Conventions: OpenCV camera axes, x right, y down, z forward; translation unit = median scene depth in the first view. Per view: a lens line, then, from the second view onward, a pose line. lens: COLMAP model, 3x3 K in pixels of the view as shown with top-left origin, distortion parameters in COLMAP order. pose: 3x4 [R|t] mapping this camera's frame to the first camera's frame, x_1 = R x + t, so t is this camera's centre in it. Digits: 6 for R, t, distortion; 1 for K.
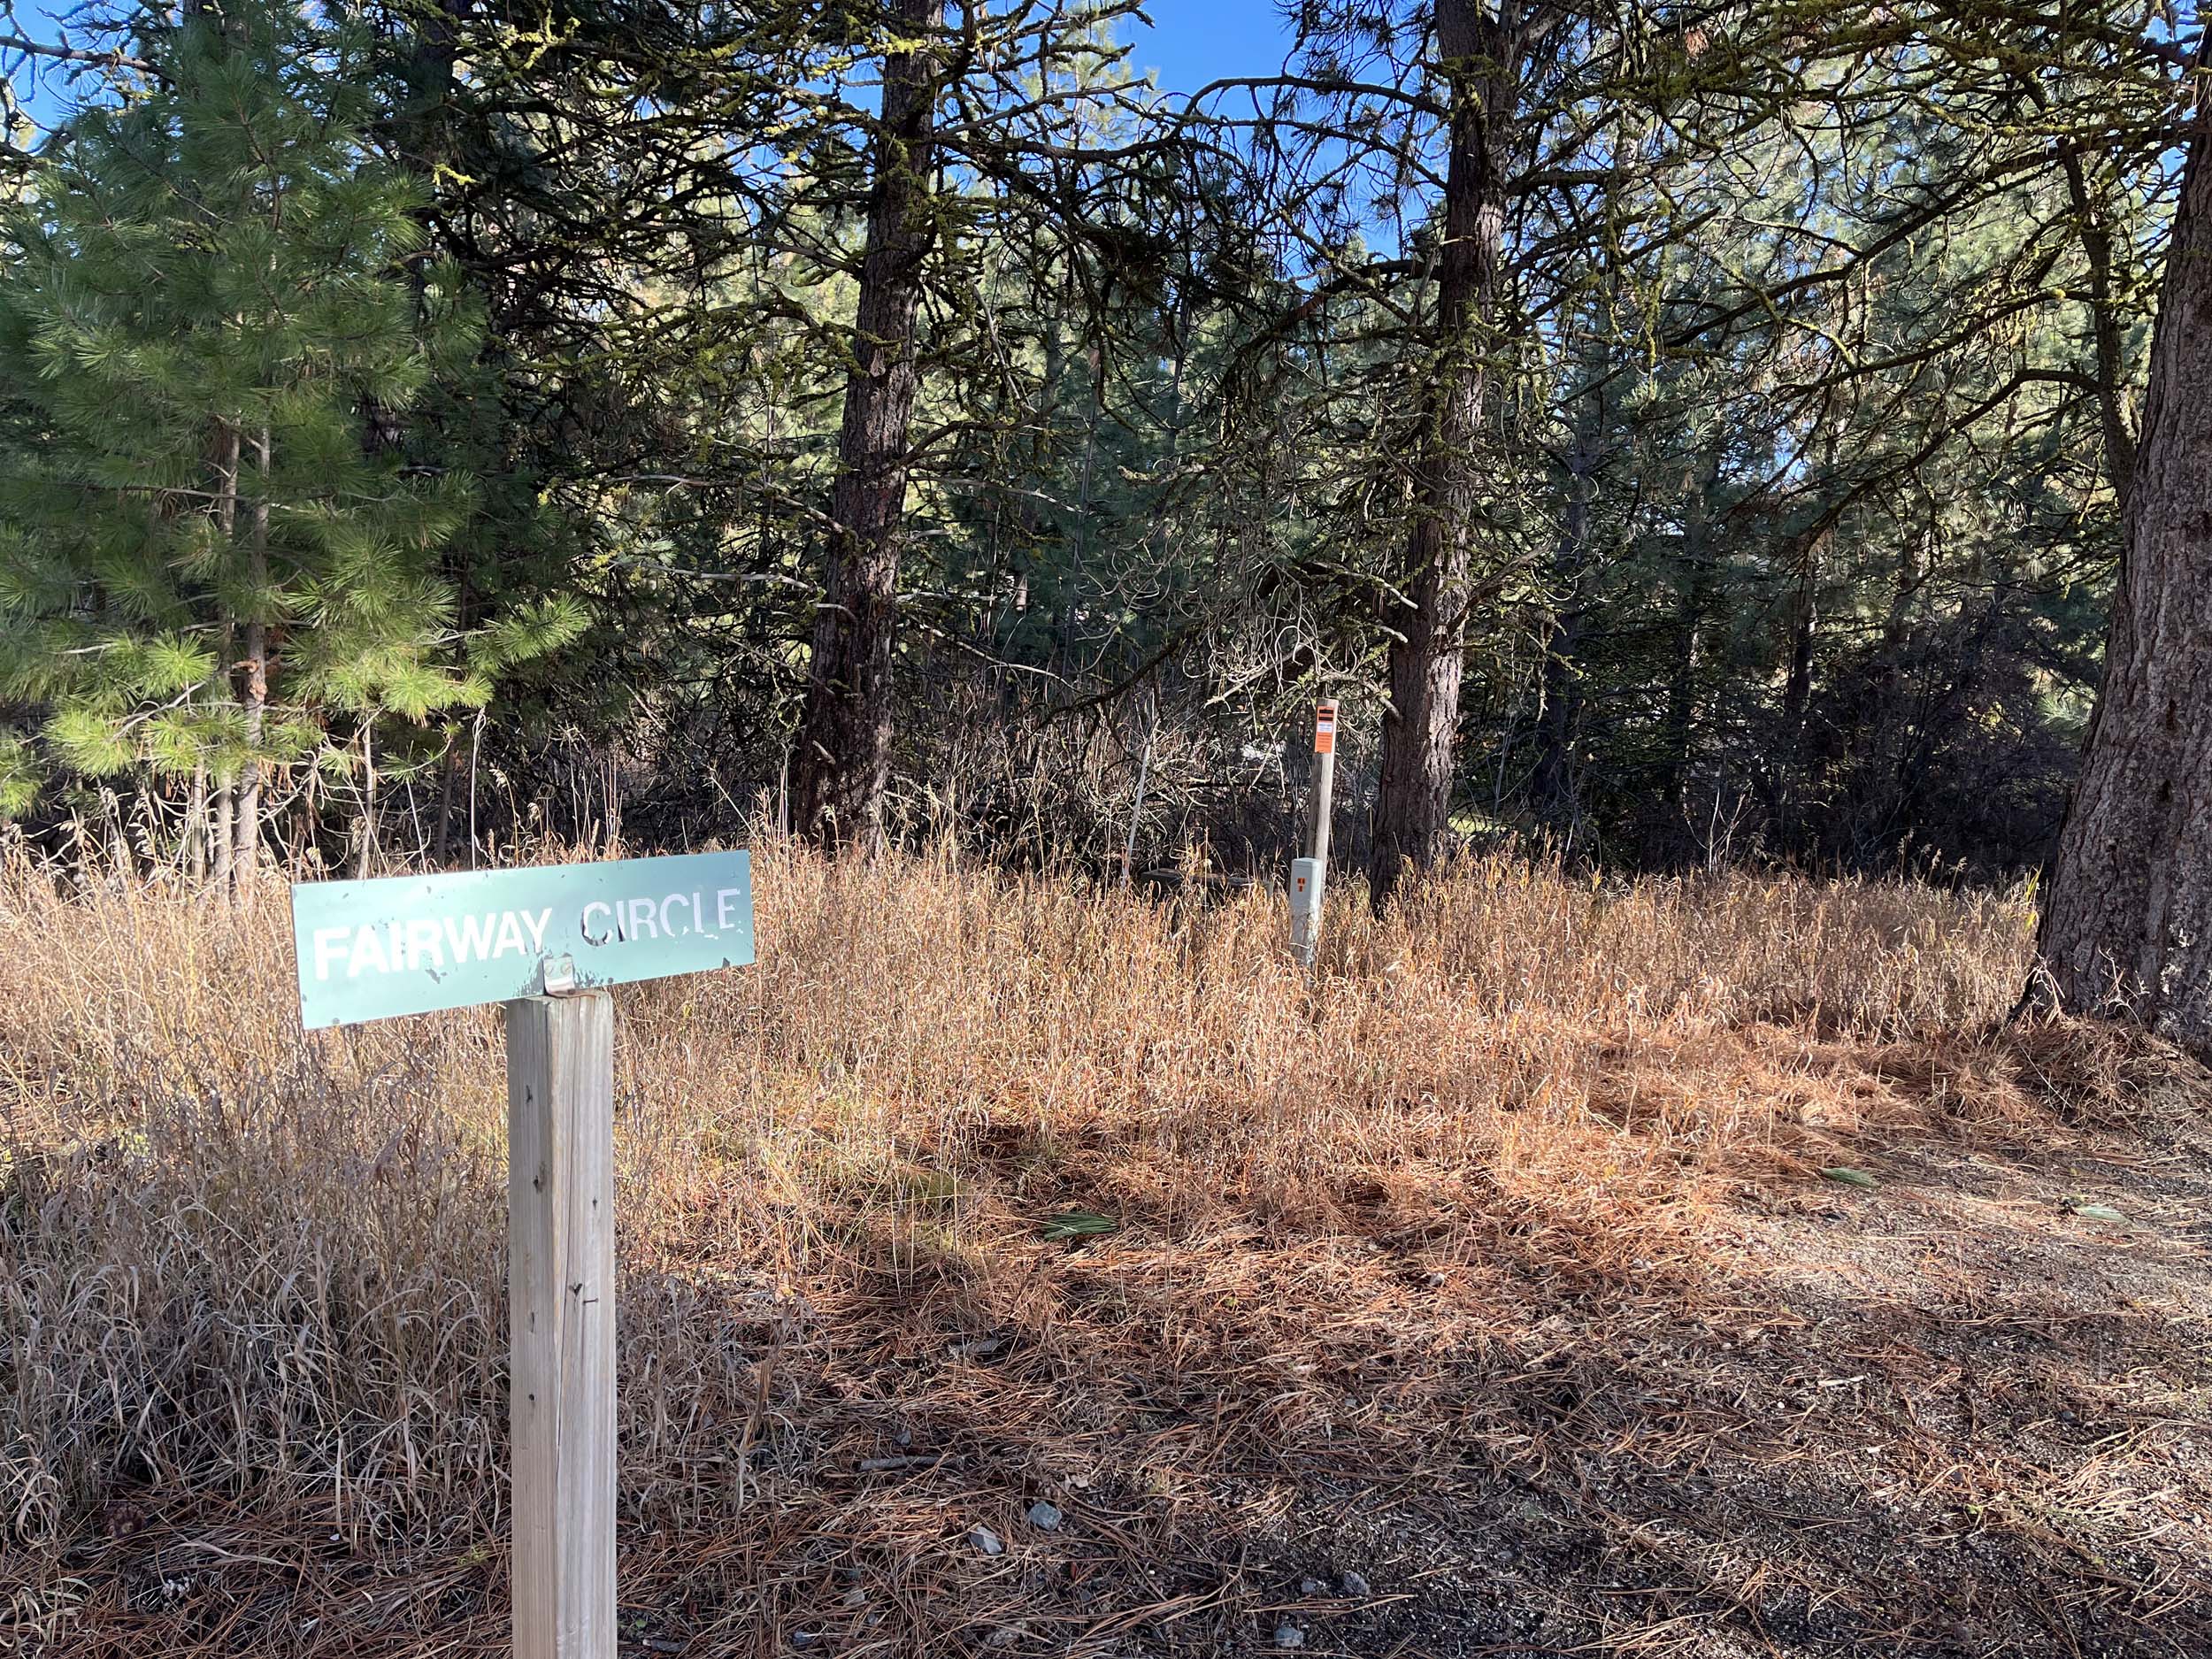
lens RADIAL K [[1723.8, 0, 1106.0], [0, 1723.8, 829.5], [0, 0, 1]] dist [0.079780, -0.102510]
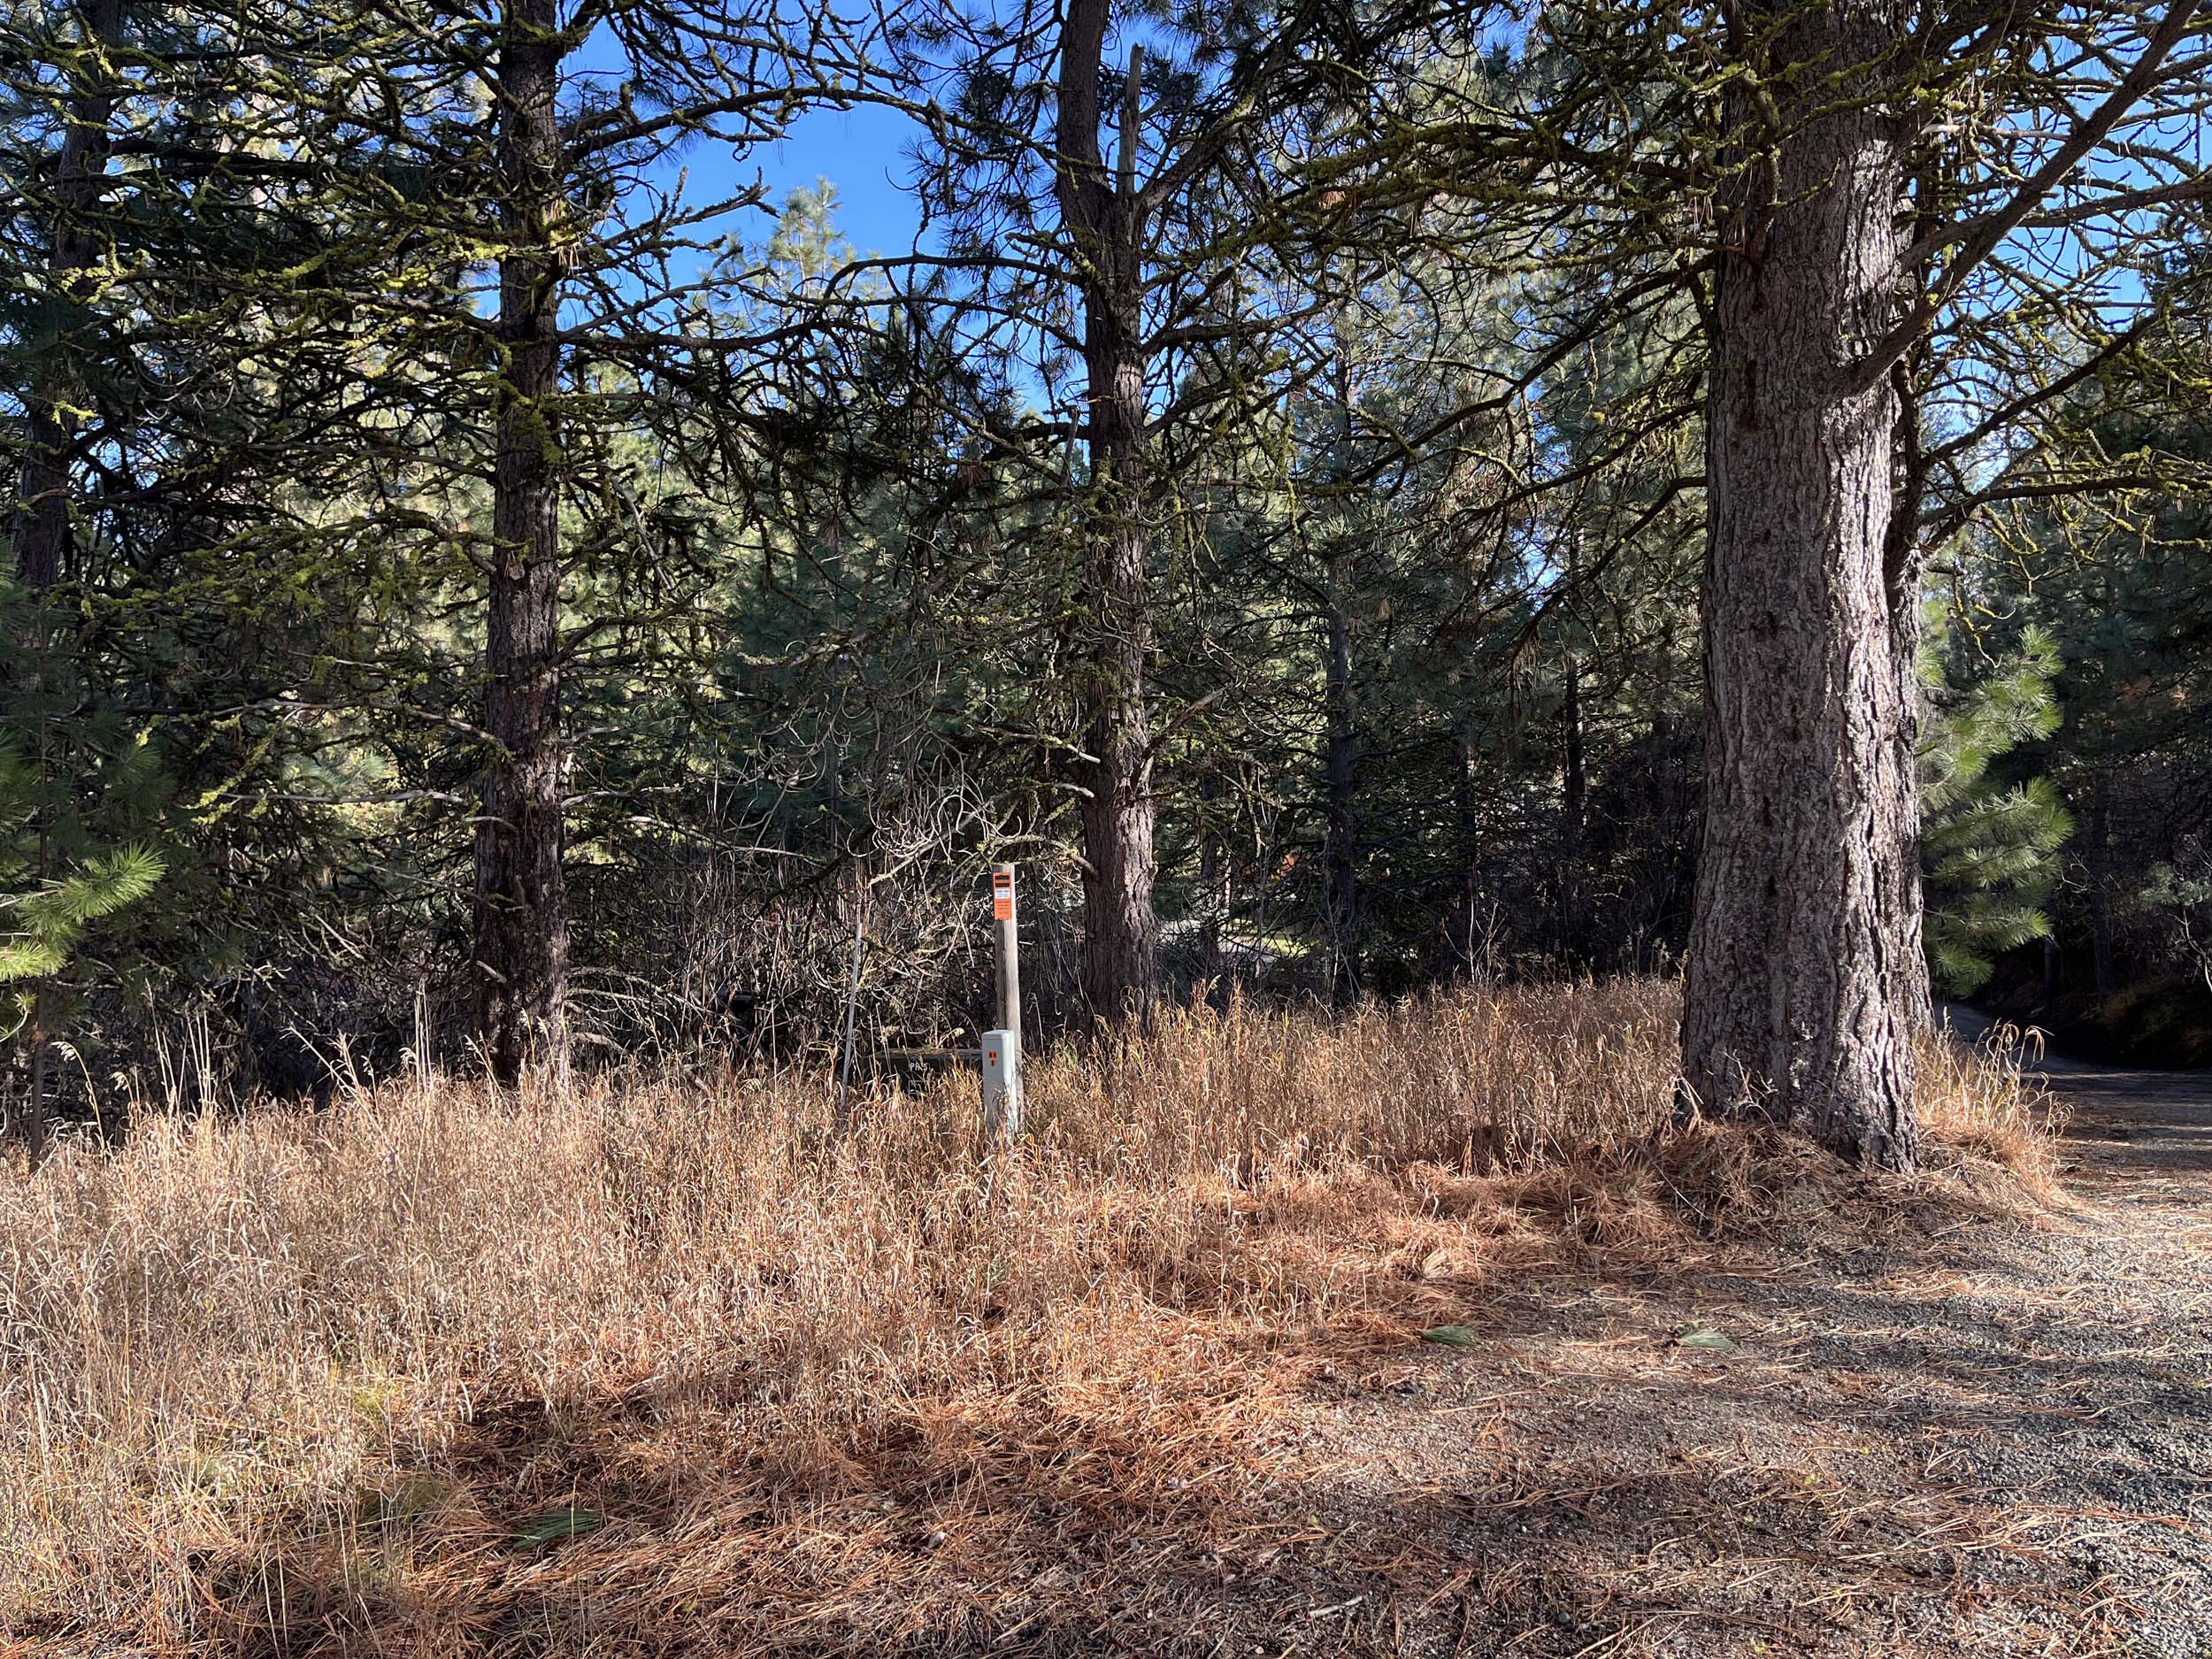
lens RADIAL K [[1728.1, 0, 1106.0], [0, 1728.1, 829.5], [0, 0, 1]] dist [0.029754, -0.005369]
pose [[0.990649, -0.099018, 0.093861, 0.096791], [0.106702, 0.991010, -0.080713, -0.010496], [-0.085025, 0.089974, 0.992308, 0.026165]]
